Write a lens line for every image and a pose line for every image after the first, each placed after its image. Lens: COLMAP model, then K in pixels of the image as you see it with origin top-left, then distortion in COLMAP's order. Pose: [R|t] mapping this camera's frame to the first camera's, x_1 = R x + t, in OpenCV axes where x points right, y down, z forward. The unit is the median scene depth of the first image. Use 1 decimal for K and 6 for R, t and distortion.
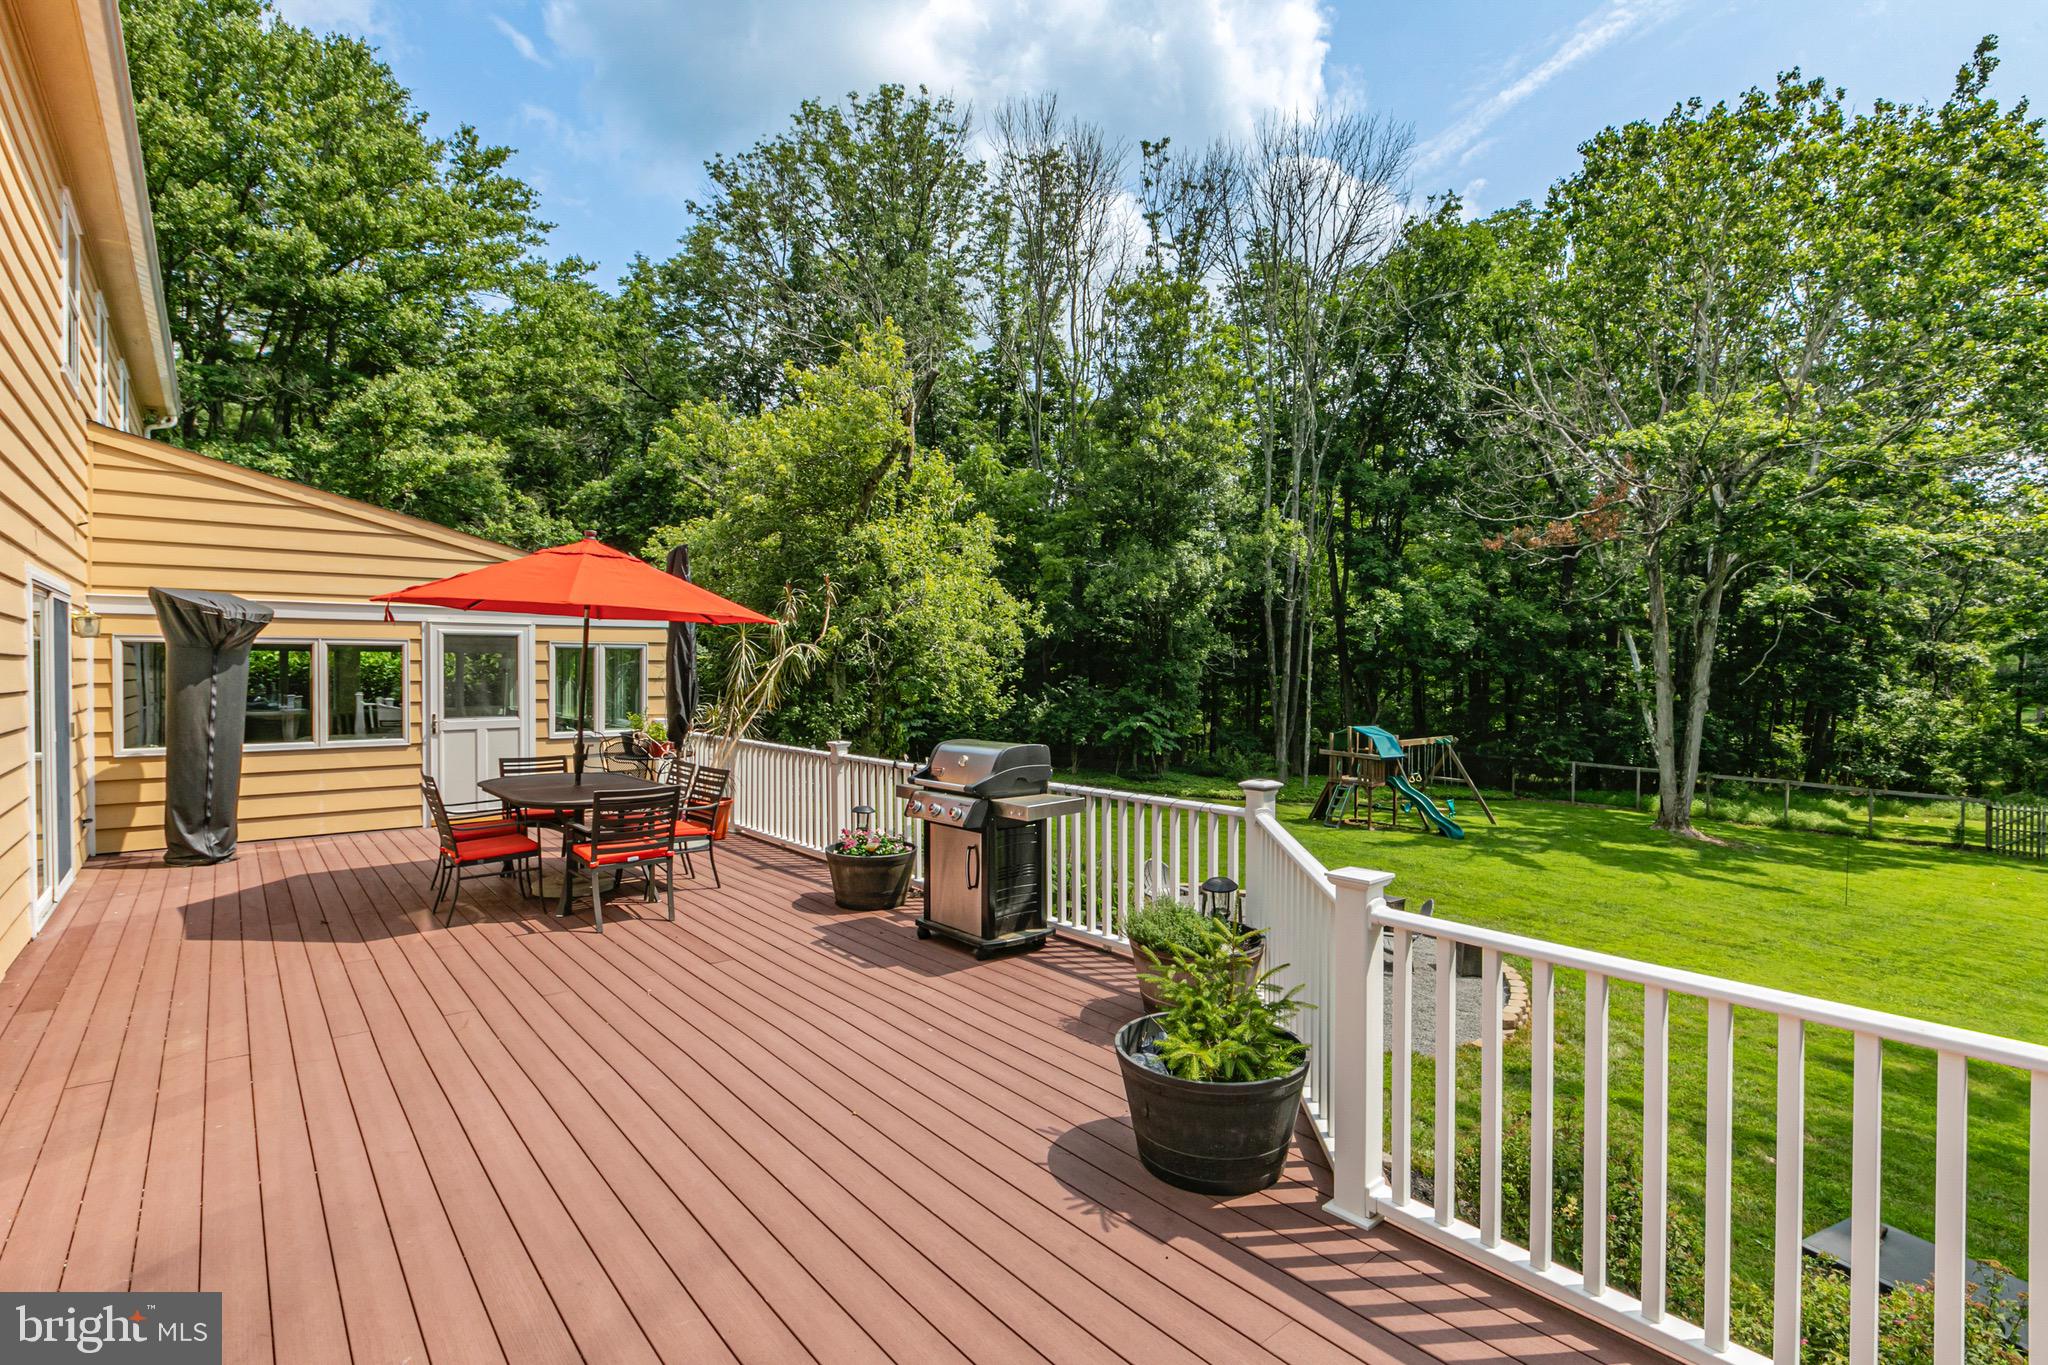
lens RADIAL K [[974.6, 0, 1024.0], [0, 974.6, 682.5], [0, 0, 1]] dist [-0.000388, -0.000693]
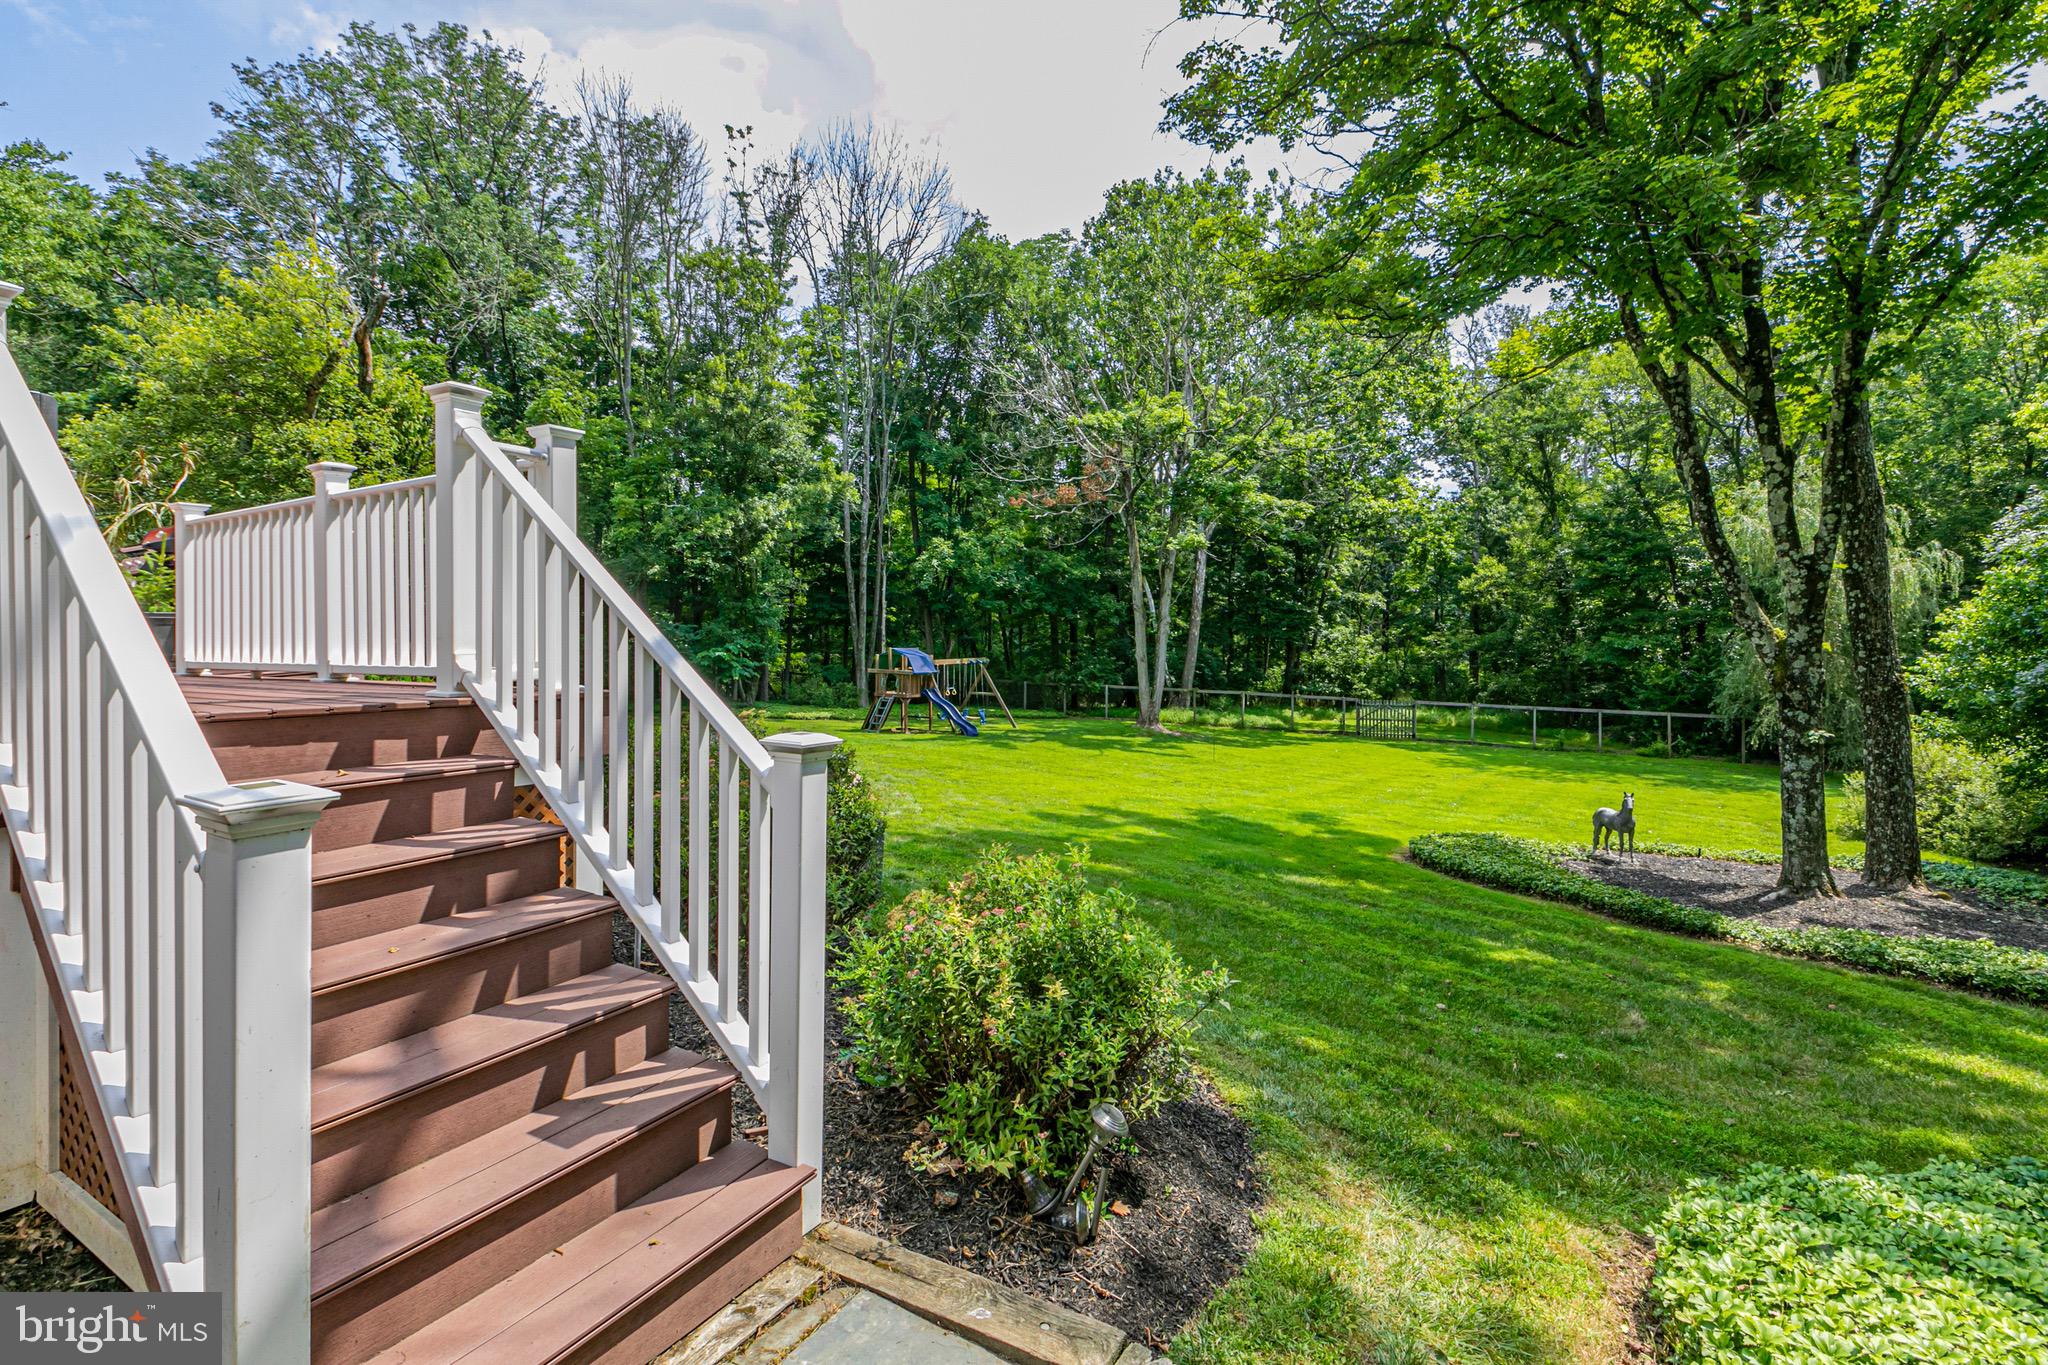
lens RADIAL K [[927.0, 0, 1033.9], [0, 927.0, 640.4], [0, 0, 1]] dist [0.000746, -0.000021]
pose [[0.941873, -0.010288, 0.335811, 0.093025], [0.013305, 0.999889, -0.006685, 0.035533], [-0.335705, 0.010764, 0.941906, -0.092511]]
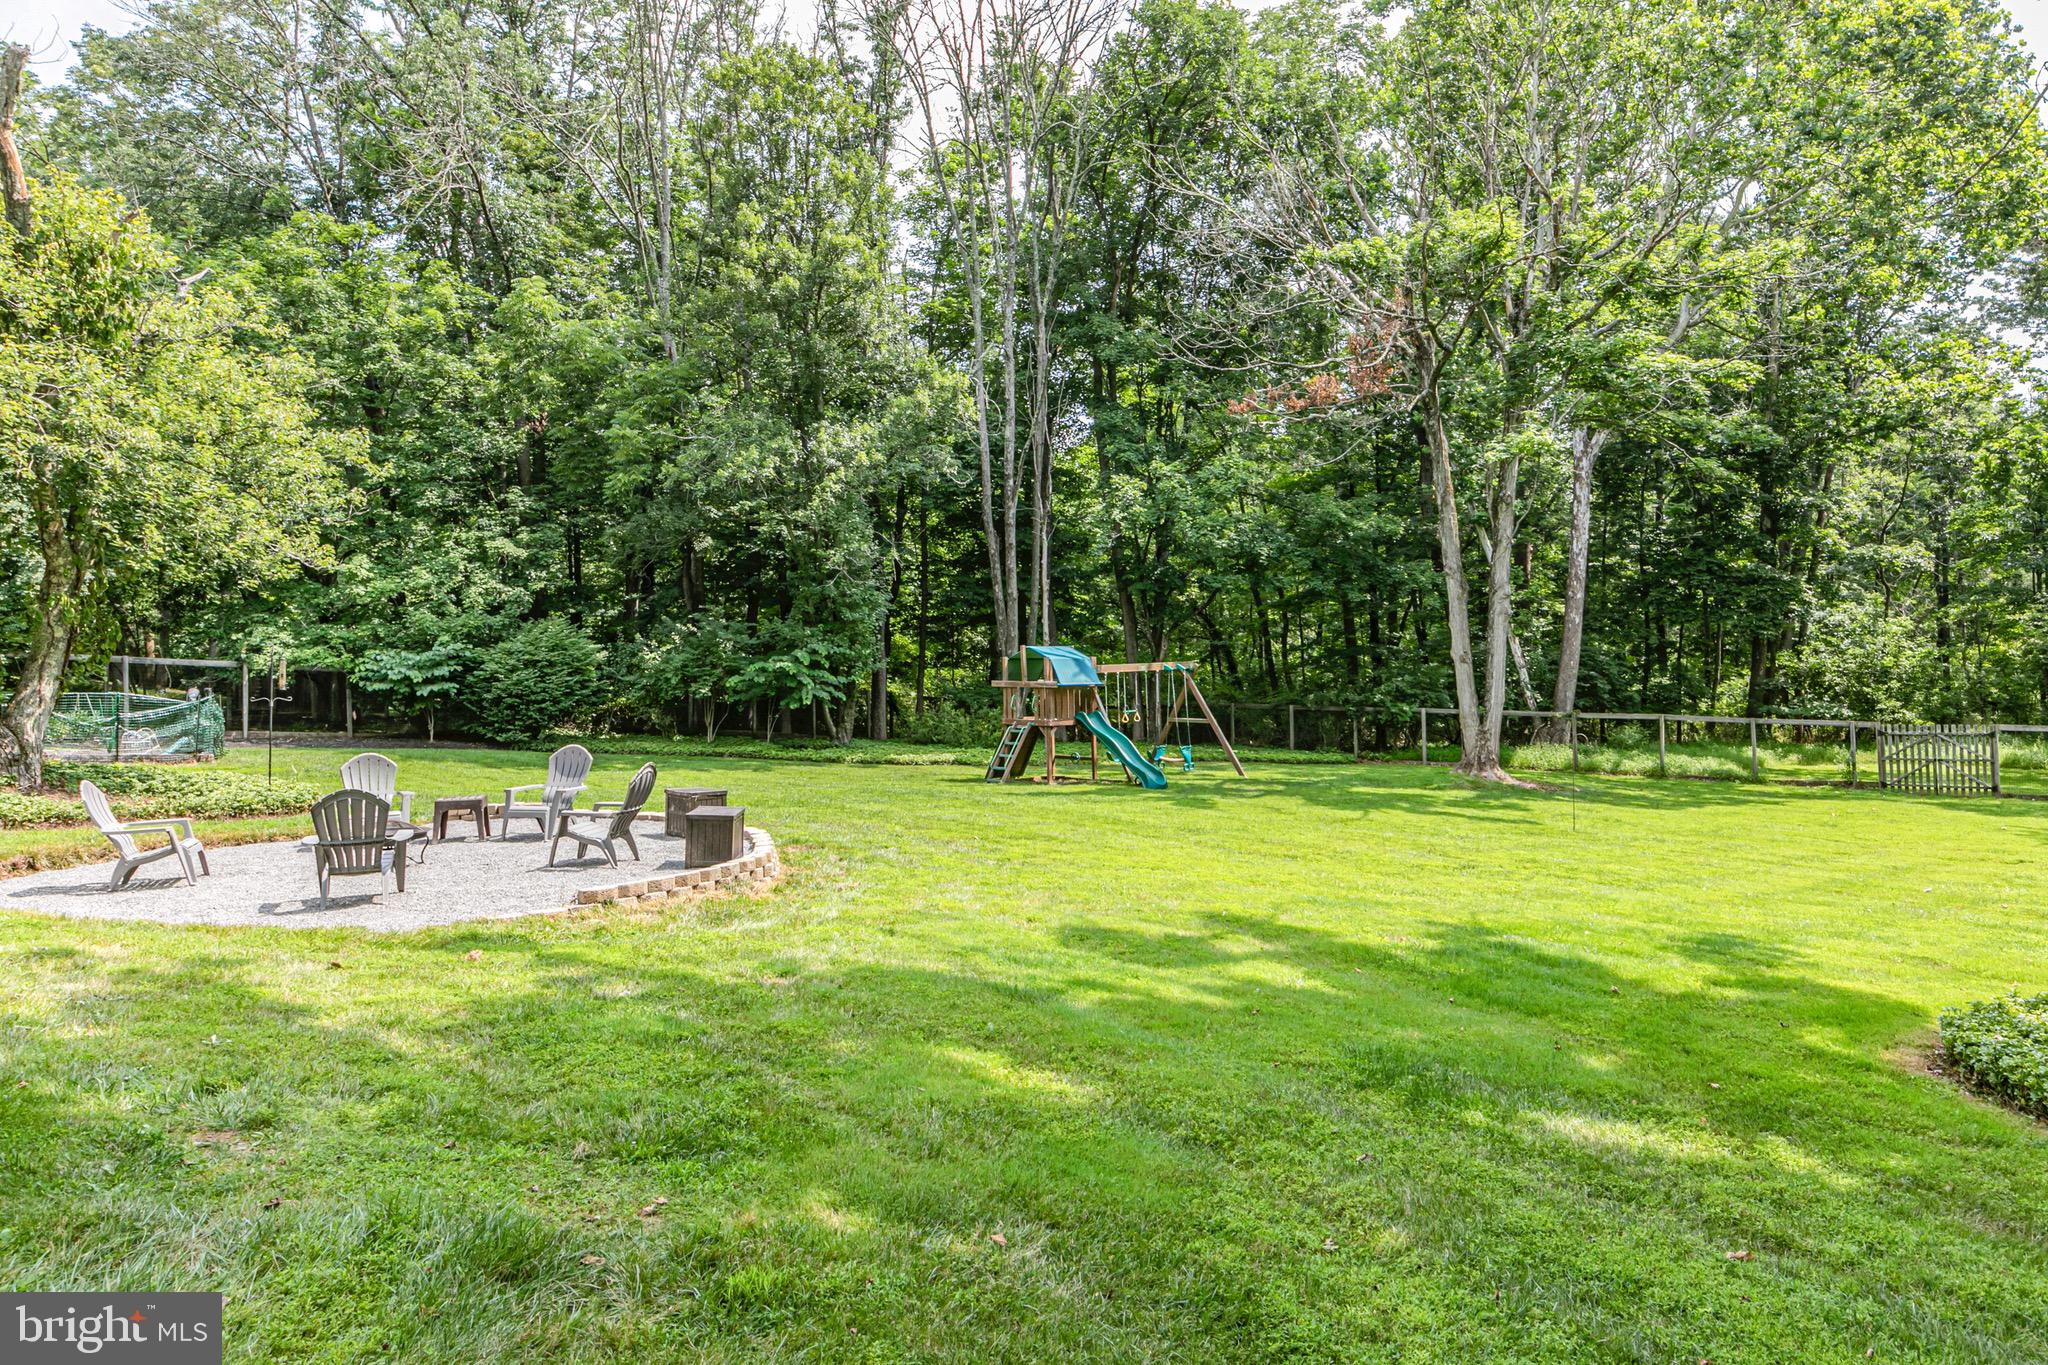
lens RADIAL K [[1327.0, 0, 1064.1], [0, 1327.0, 622.3], [0, 0, 1]] dist [0.004156, -0.004349]
pose [[0.992717, -0.031569, 0.116258, 0.192473], [0.036736, 0.998418, -0.042572, 0.054814], [-0.114730, 0.046532, 0.992306, 0.005322]]
